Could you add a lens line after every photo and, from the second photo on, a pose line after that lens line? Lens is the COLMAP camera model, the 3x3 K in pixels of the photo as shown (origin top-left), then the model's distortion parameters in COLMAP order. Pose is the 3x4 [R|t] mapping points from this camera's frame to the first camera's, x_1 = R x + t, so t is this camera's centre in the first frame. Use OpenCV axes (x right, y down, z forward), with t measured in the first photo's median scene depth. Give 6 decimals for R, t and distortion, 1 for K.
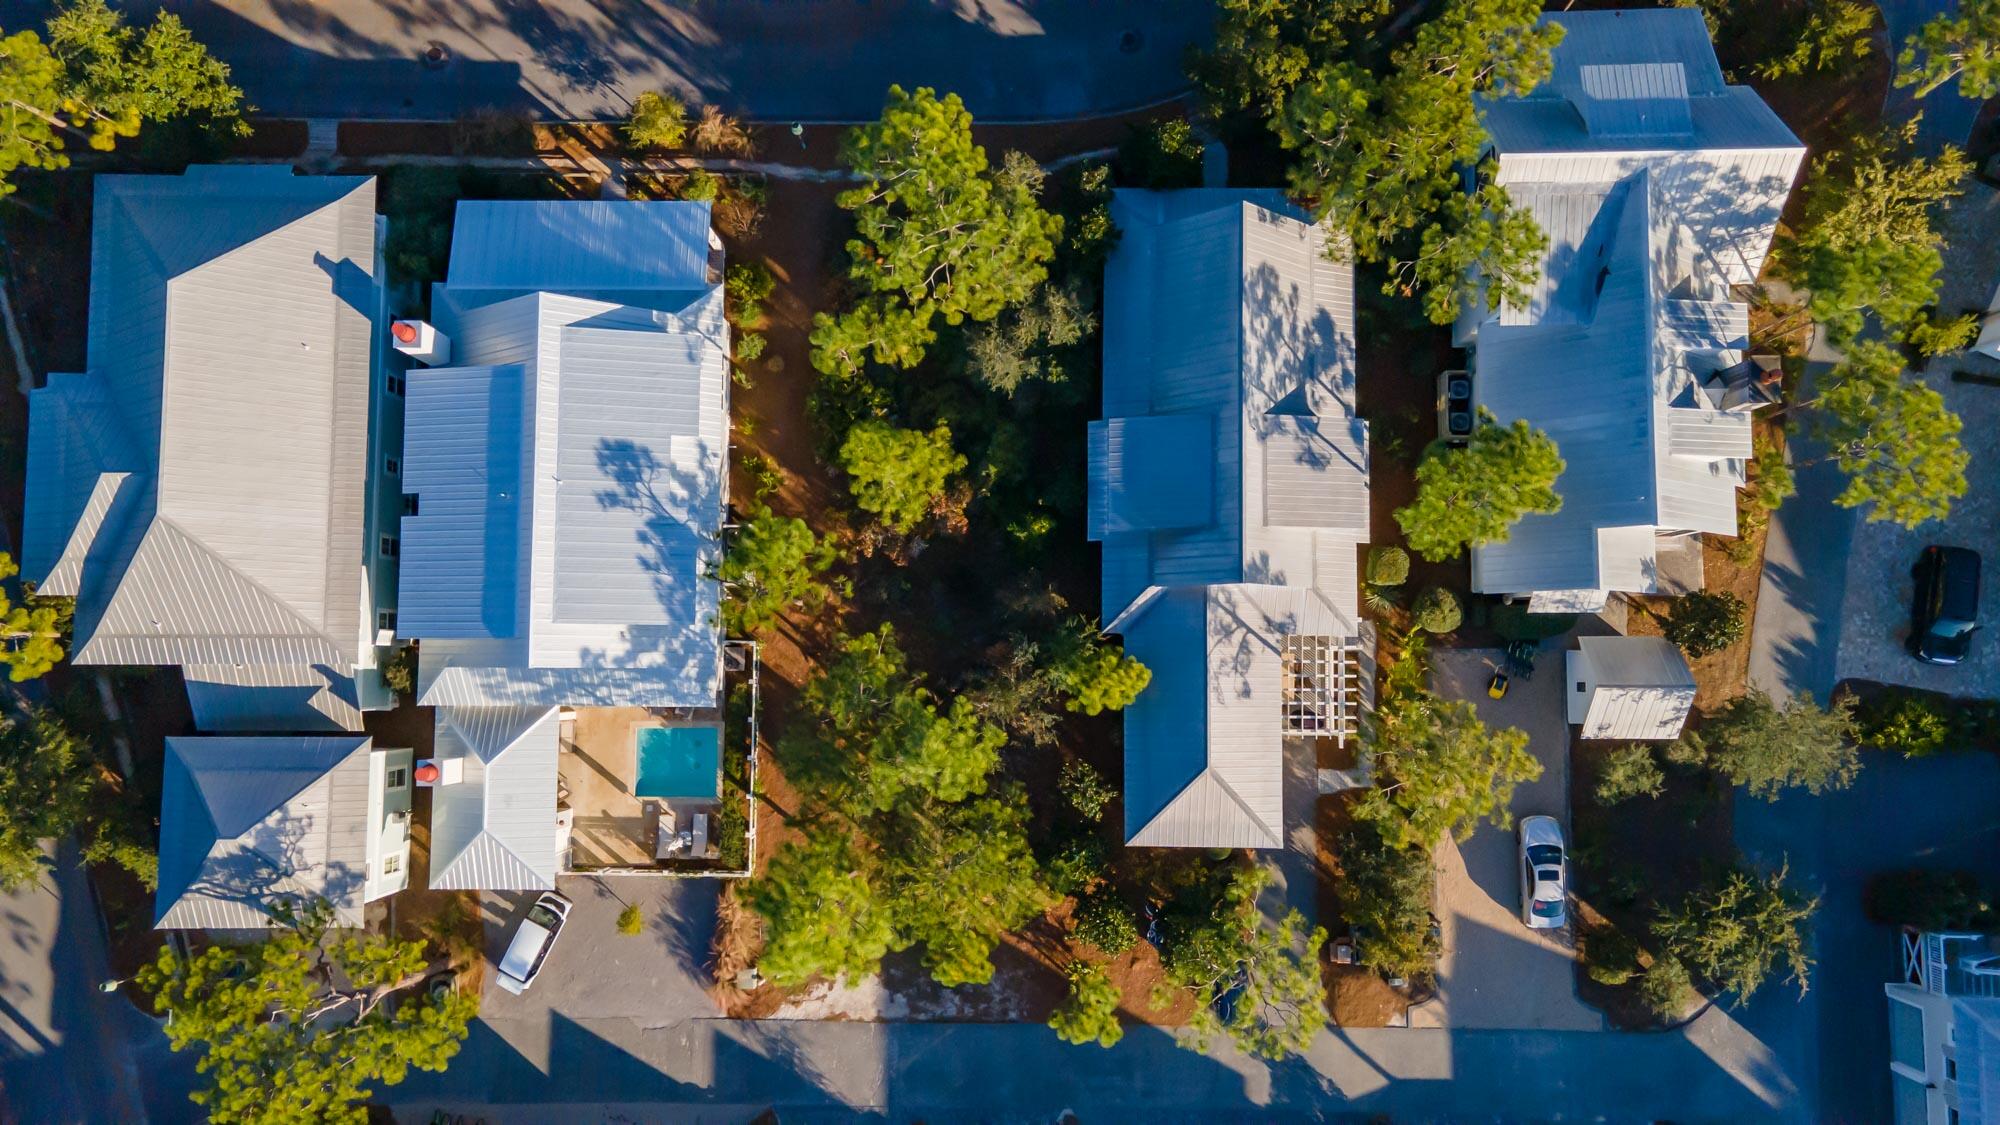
lens RADIAL K [[1425.1, 0, 1000.0], [0, 1425.1, 562.5], [0, 0, 1]] dist [0.043276, 0.006073]
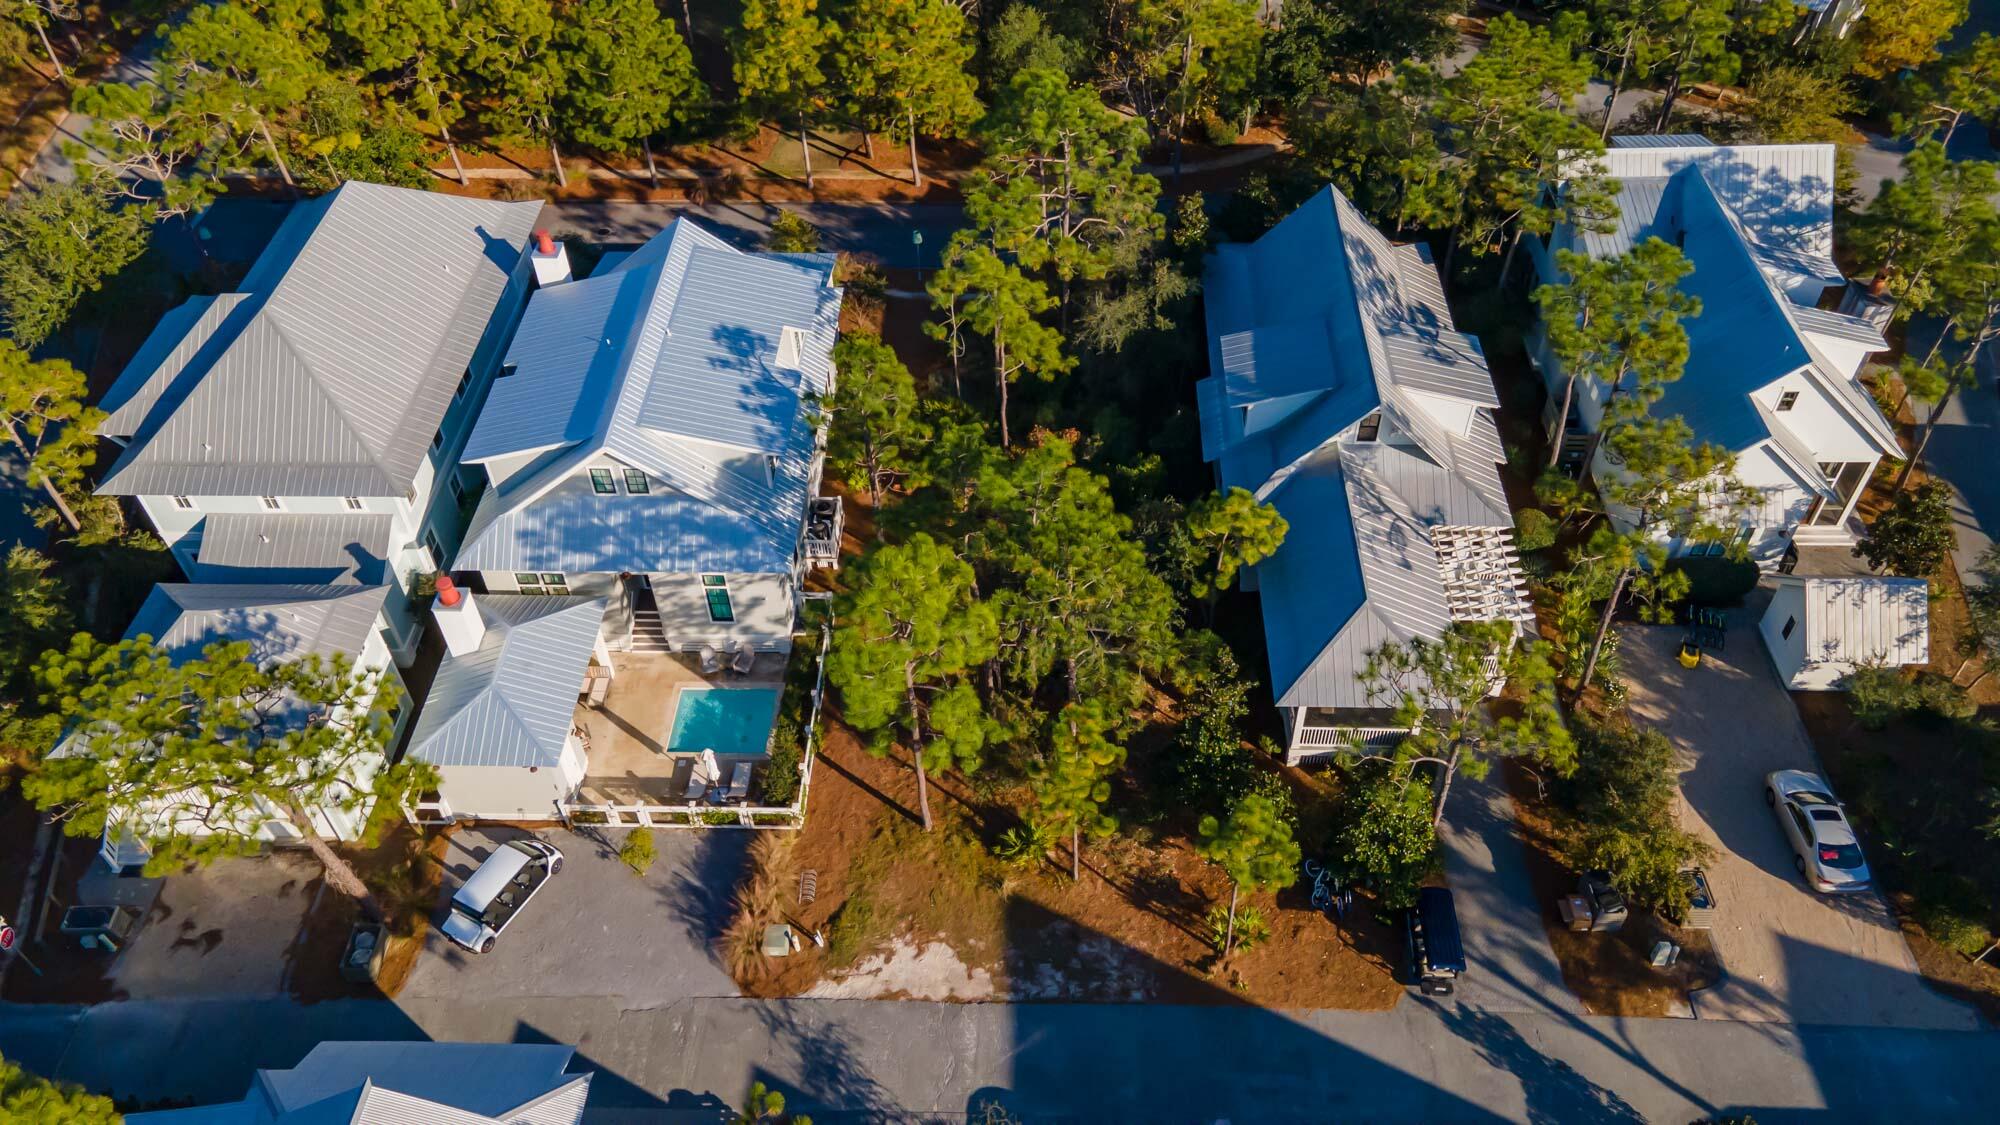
lens RADIAL K [[1425.1, 0, 1000.0], [0, 1425.1, 562.5], [0, 0, 1]] dist [0.043276, 0.006073]
pose [[0.999598, 0.022930, -0.016690, -0.057168], [-0.028299, 0.767721, -0.640160, 0.658917], [-0.001865, 0.640374, 0.768061, 0.327602]]
